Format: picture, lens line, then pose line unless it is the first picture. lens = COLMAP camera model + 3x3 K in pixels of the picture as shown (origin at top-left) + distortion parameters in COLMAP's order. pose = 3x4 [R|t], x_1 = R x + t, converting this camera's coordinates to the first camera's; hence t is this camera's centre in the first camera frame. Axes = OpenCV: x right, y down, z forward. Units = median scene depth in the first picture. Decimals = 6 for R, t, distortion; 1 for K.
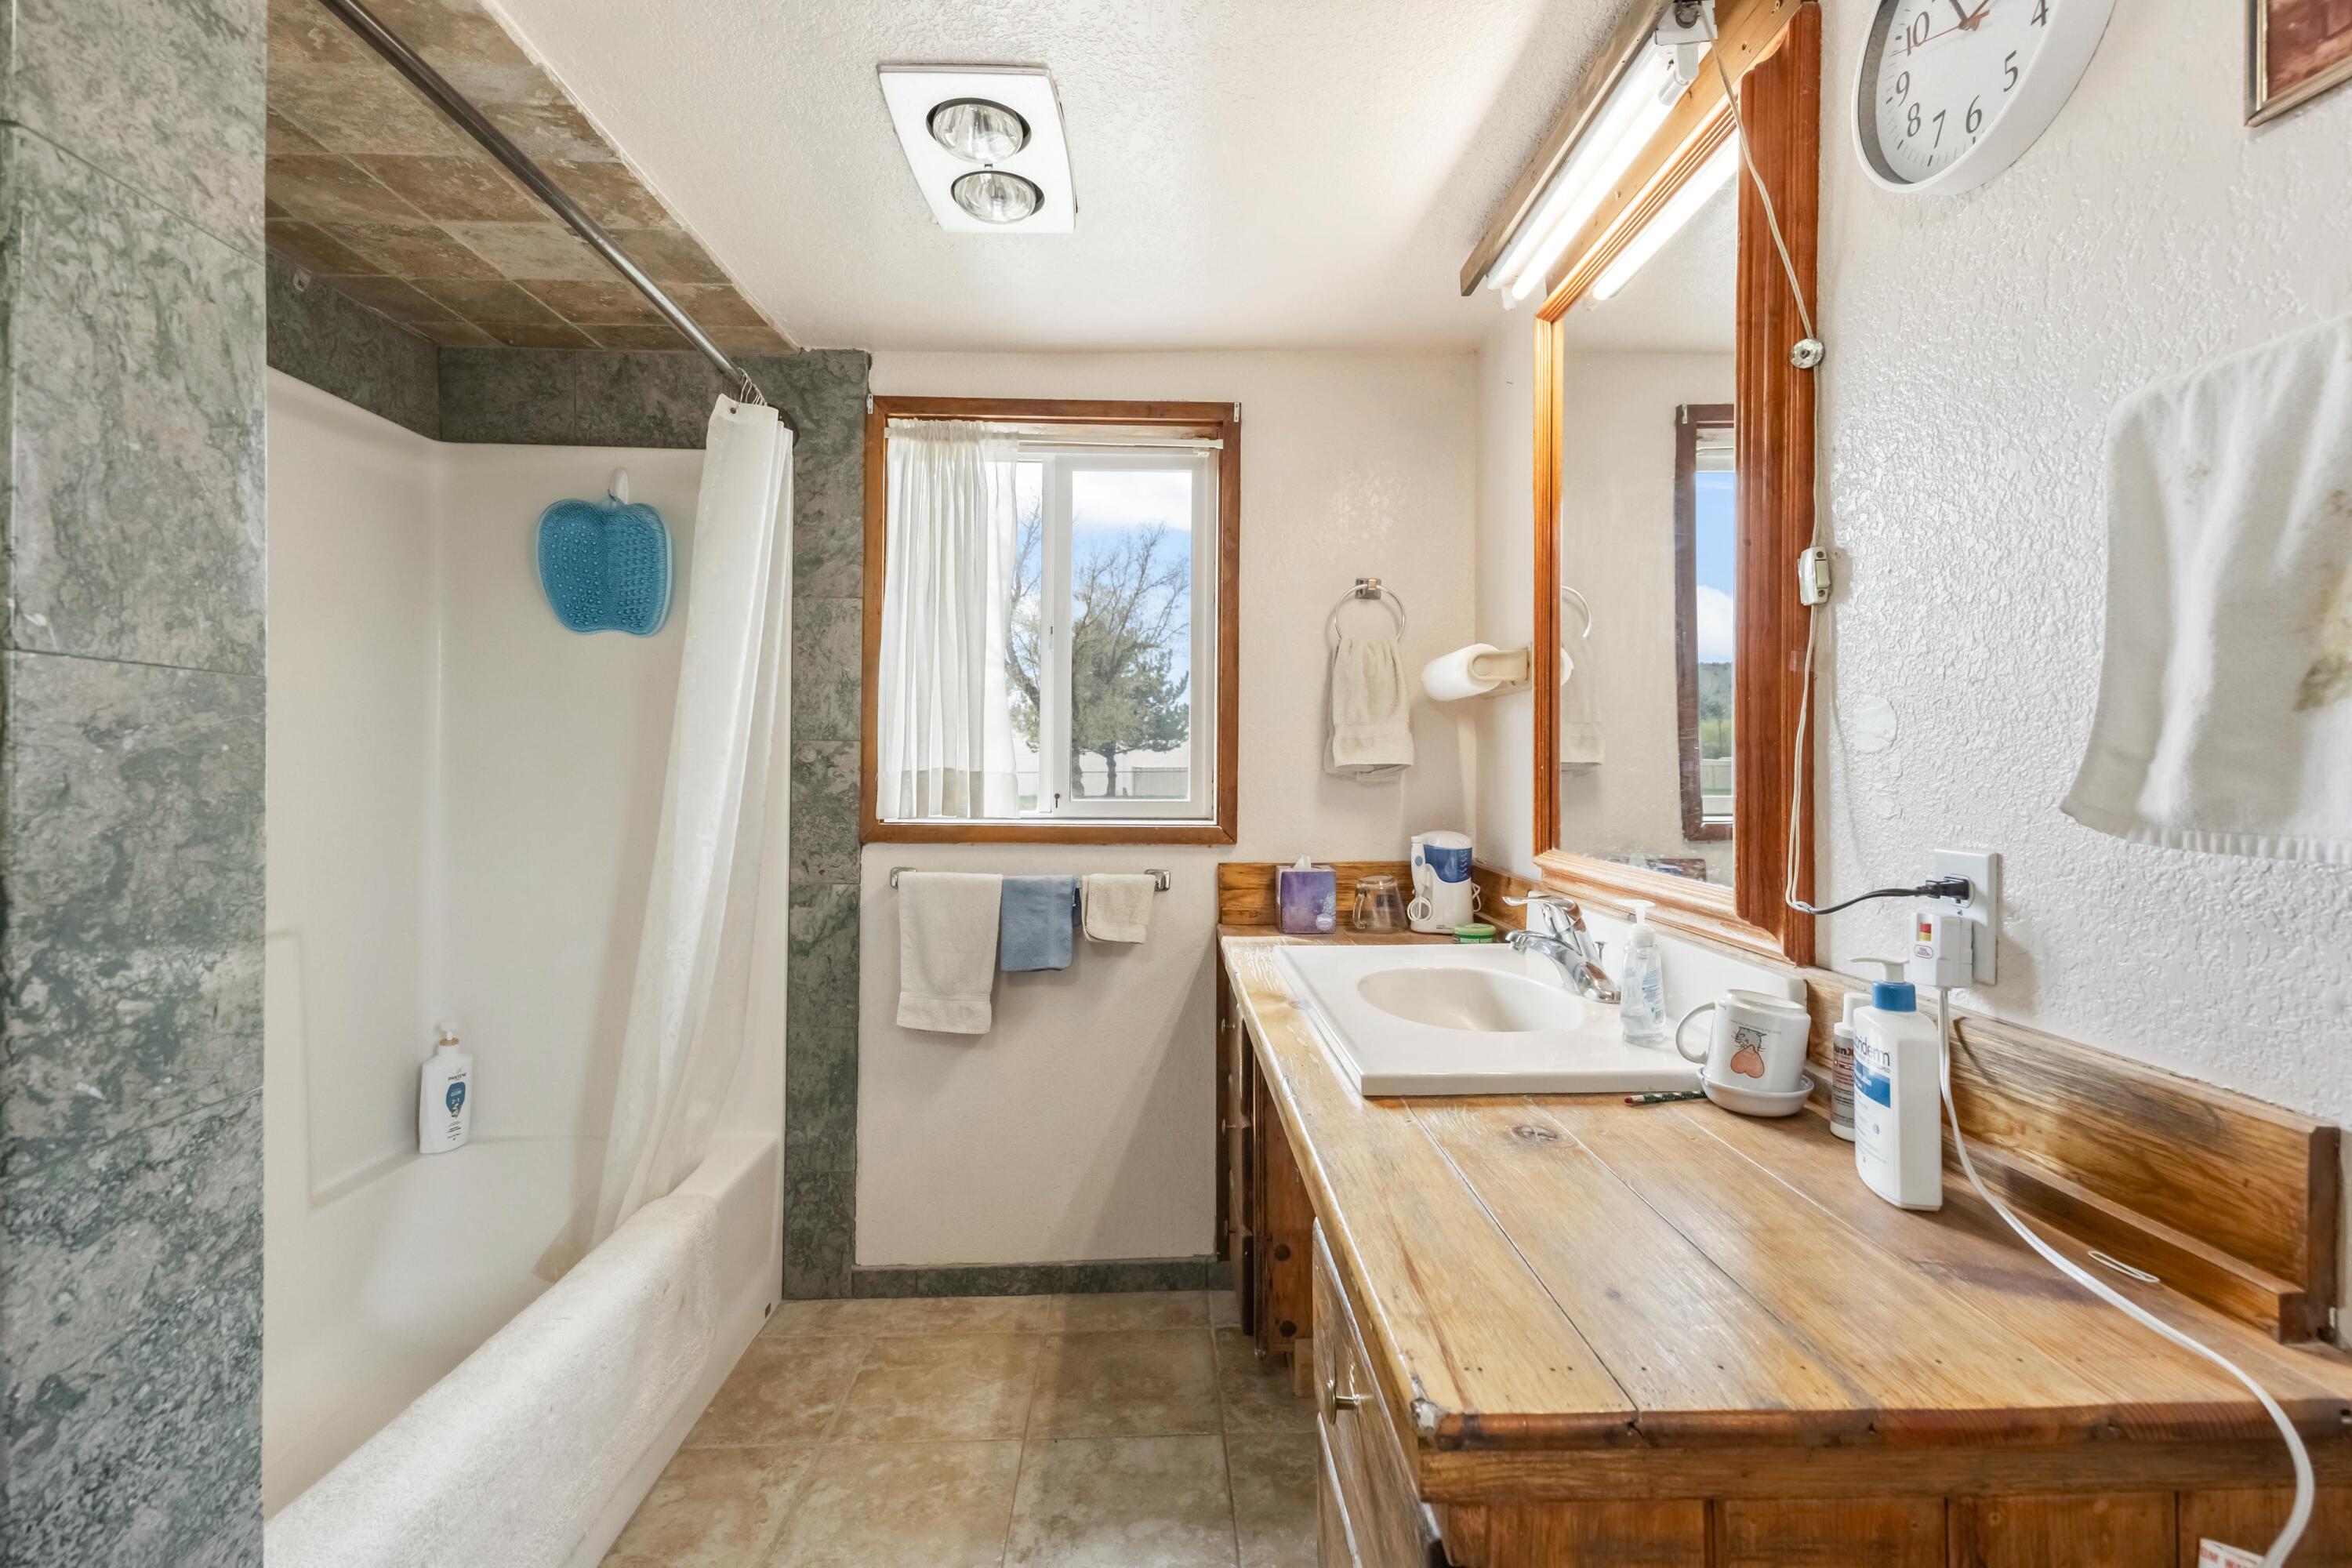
lens RADIAL K [[1069.1, 0, 1169.8], [0, 1069.1, 773.3], [0, 0, 1]] dist [0.005516, -0.000745]
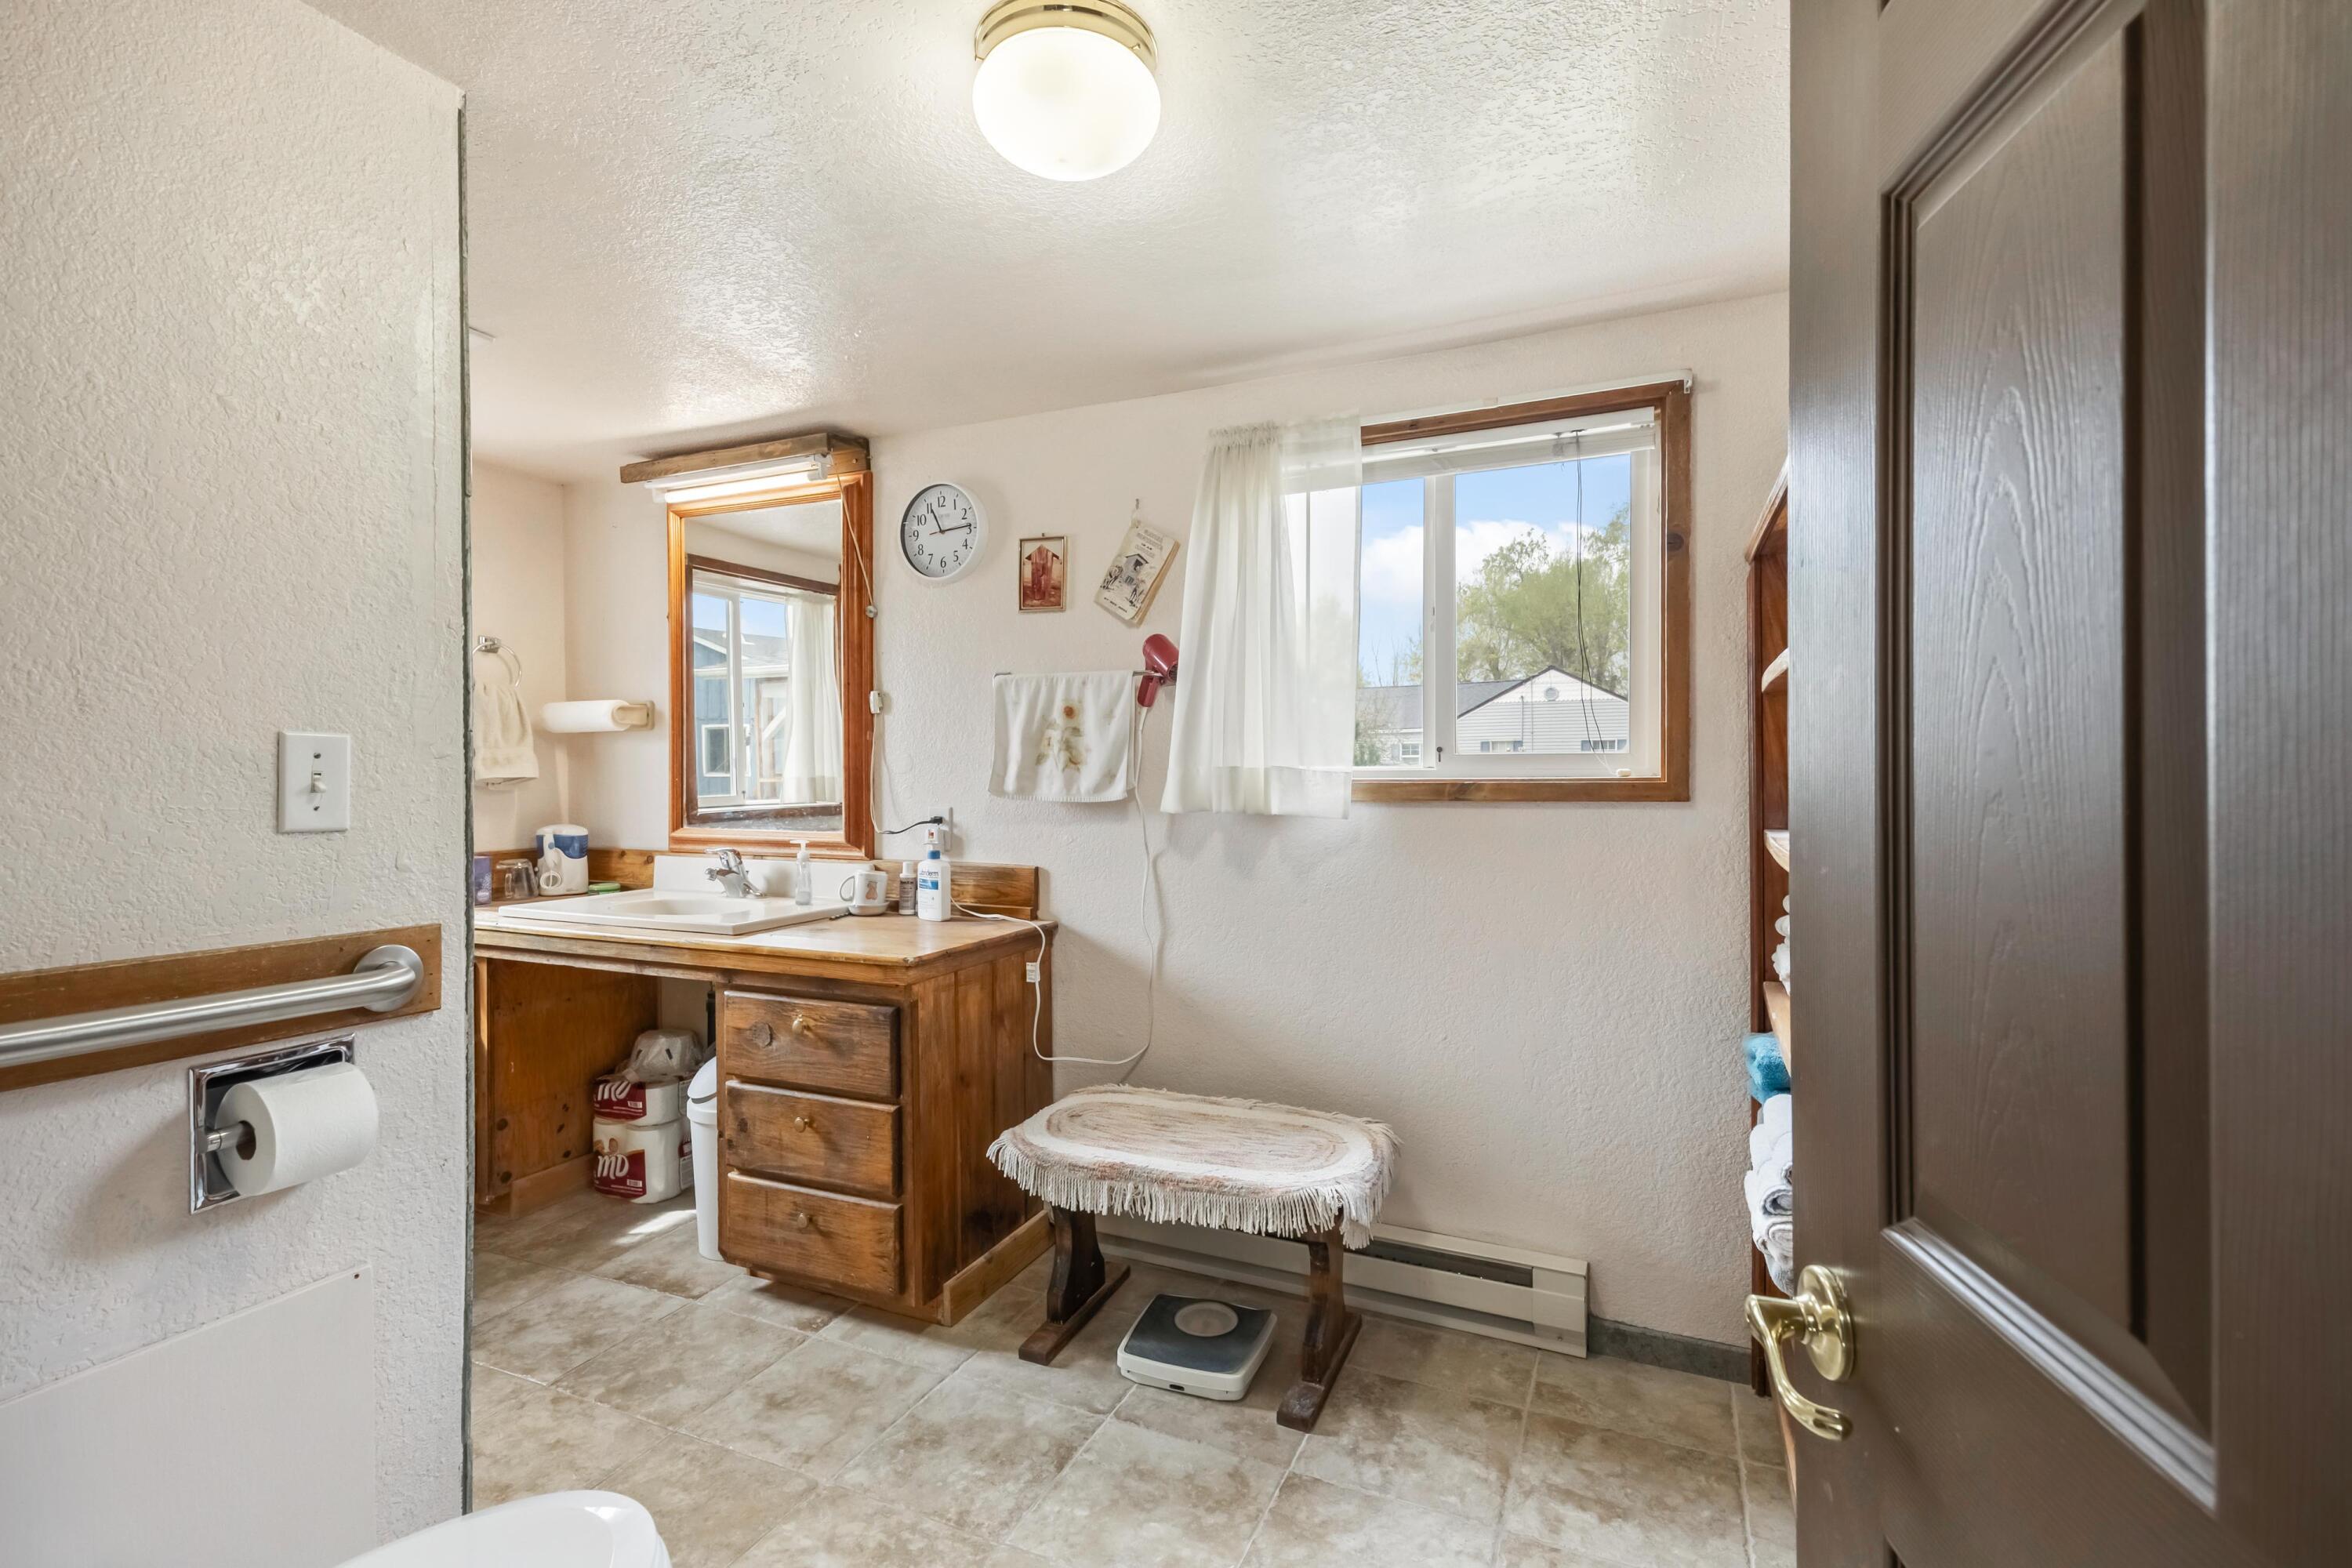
lens RADIAL K [[1069.1, 0, 1174.7], [0, 1069.1, 784.4], [0, 0, 1]] dist [0.005516, -0.000745]
pose [[0.421866, -0.003109, 0.906653, -1.360169], [0.006532, 0.999979, 0.000389, 0.010451], [-0.906635, 0.005758, 0.421877, -0.679117]]
